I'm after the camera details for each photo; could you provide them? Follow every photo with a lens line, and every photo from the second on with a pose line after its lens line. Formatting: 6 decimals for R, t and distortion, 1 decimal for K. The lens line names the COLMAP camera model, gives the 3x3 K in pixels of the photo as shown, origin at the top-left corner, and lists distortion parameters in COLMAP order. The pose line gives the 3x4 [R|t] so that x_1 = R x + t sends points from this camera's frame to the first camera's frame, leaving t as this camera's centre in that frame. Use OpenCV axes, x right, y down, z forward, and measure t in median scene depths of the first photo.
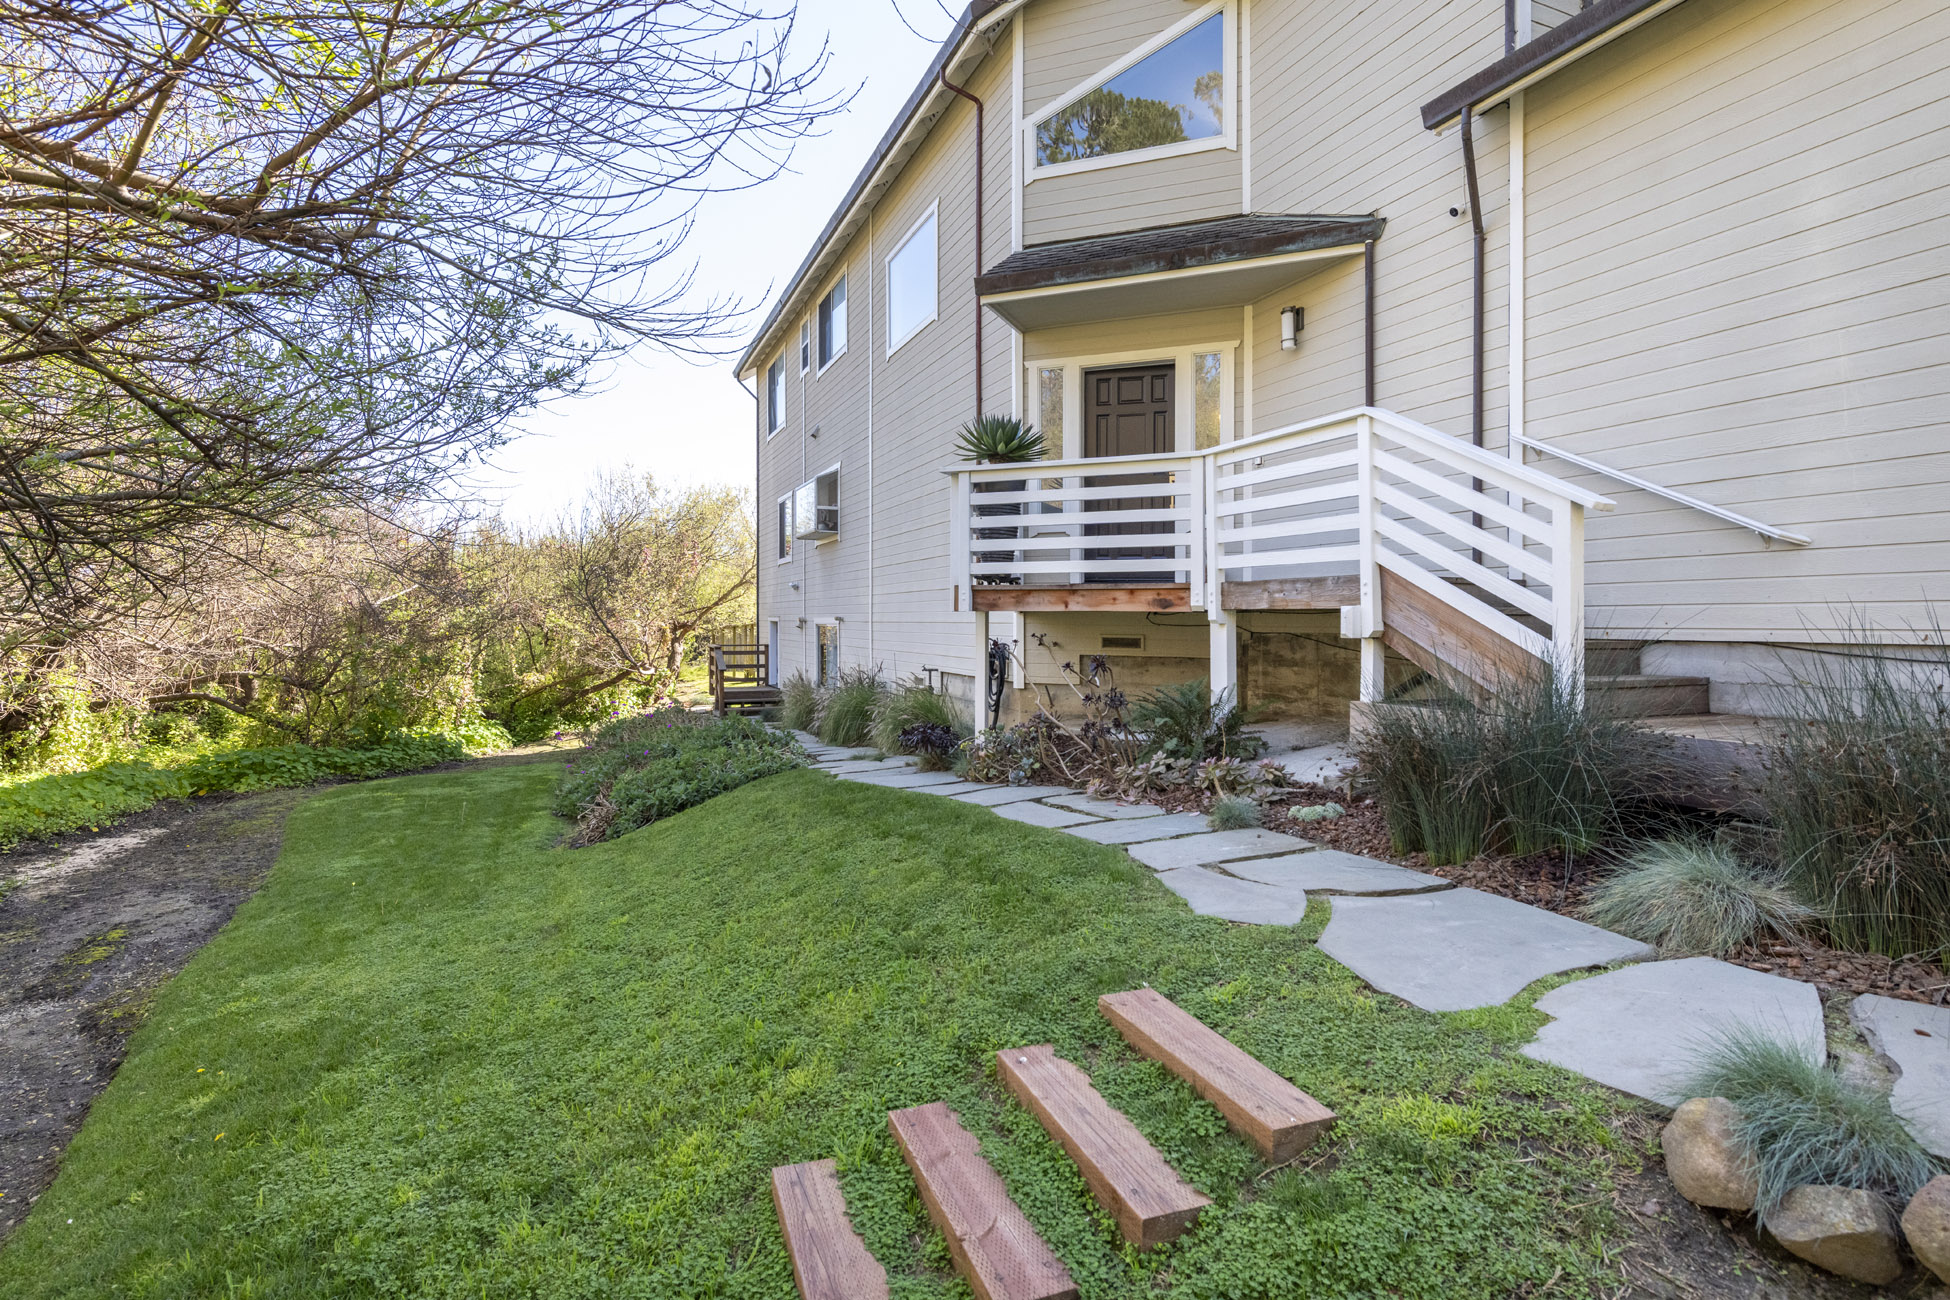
lens RADIAL K [[942.5, 0, 983.7], [0, 942.5, 635.7], [0, 0, 1]] dist [0.011850, -0.000712]
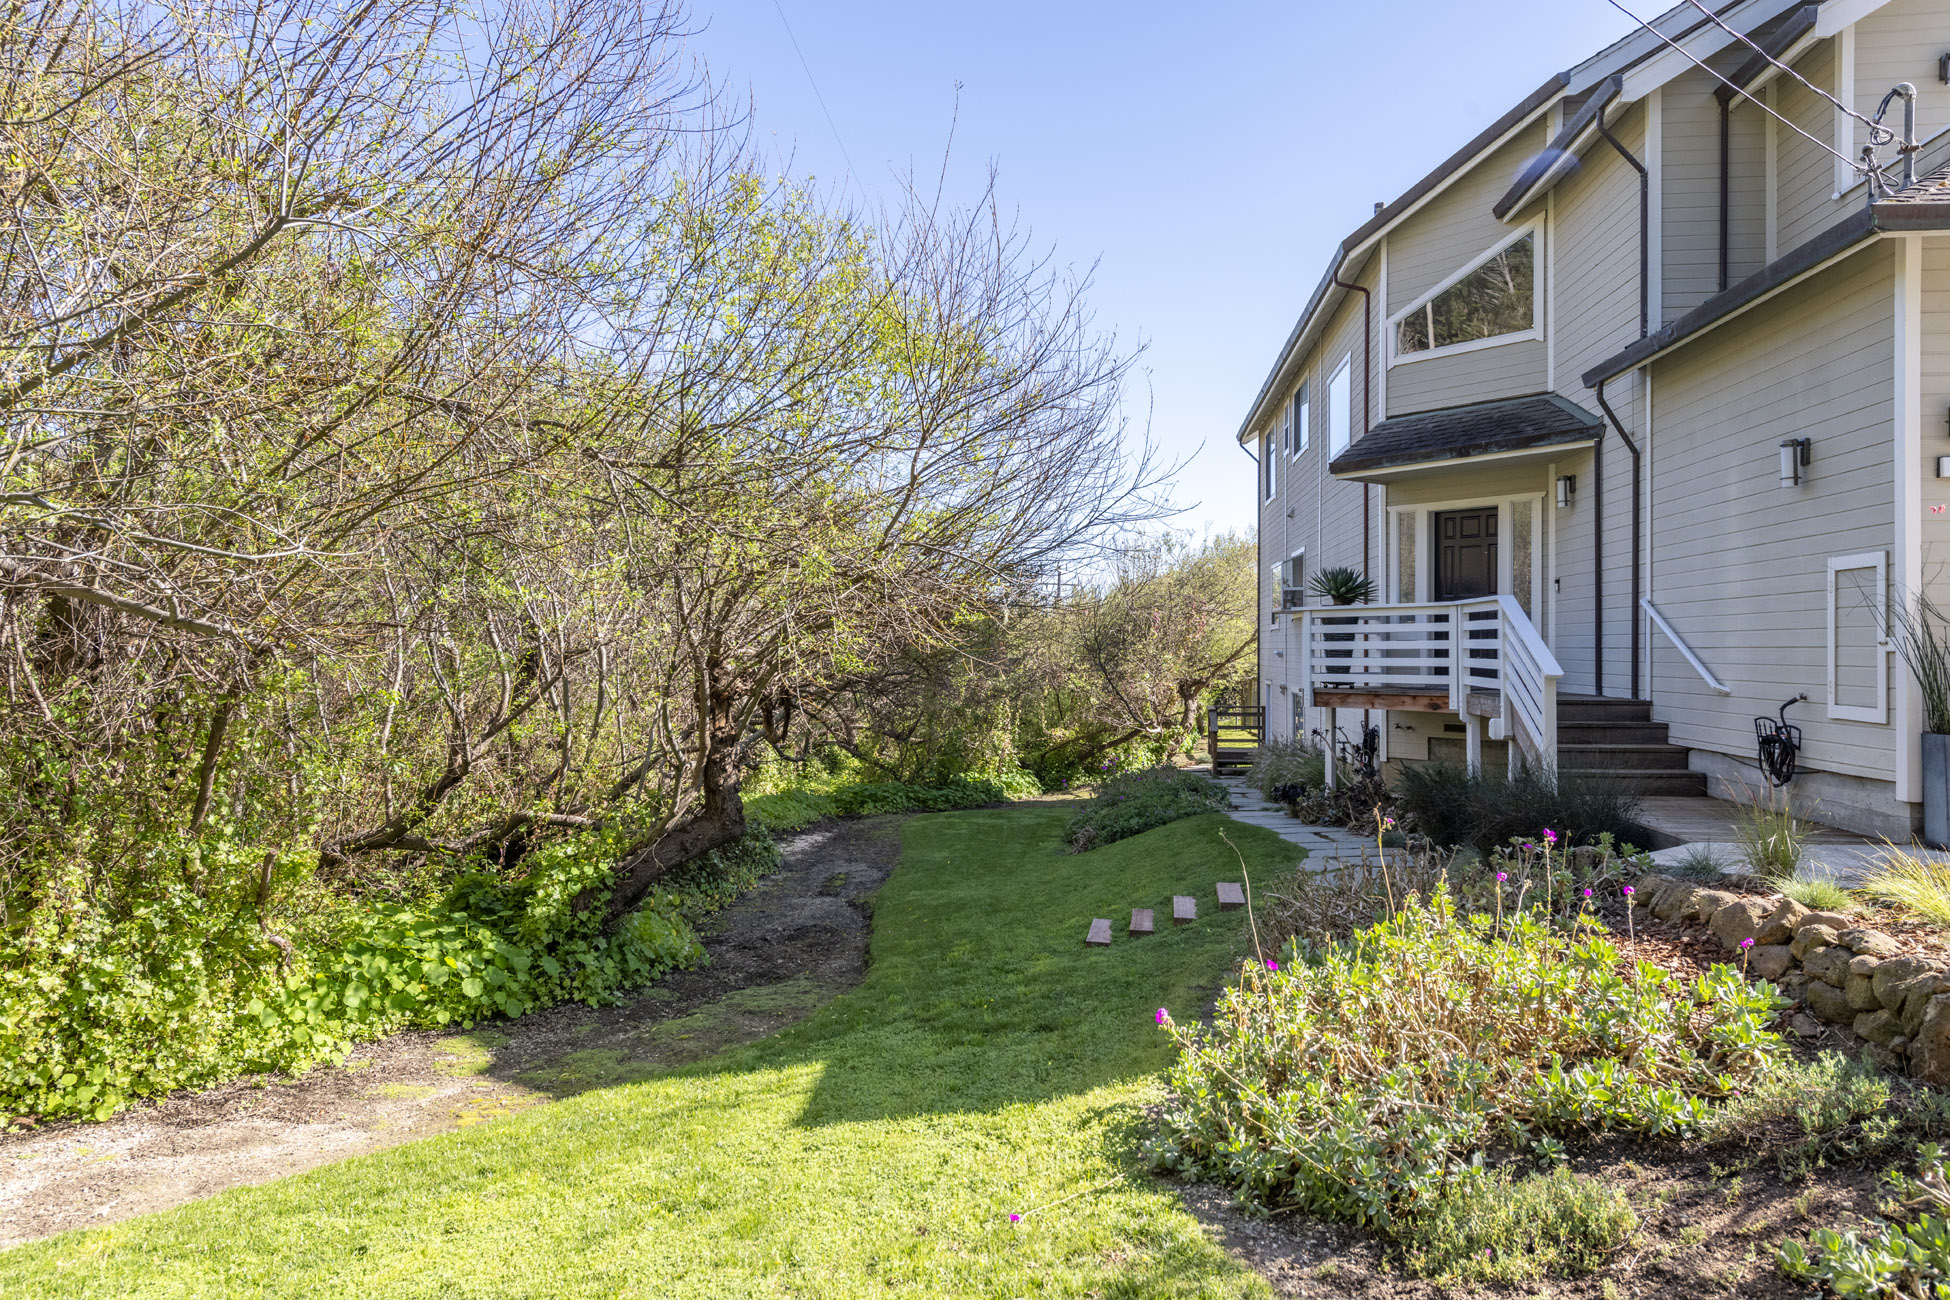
lens RADIAL K [[1348.2, 0, 974.7], [0, 1348.2, 649.4], [0, 0, 1]] dist [0.010723, 0.001822]
pose [[0.866045, -0.004165, -0.499948, 0.275600], [-0.001221, 0.999945, -0.010447, -0.044524], [0.499964, 0.009658, 0.865992, -0.505762]]
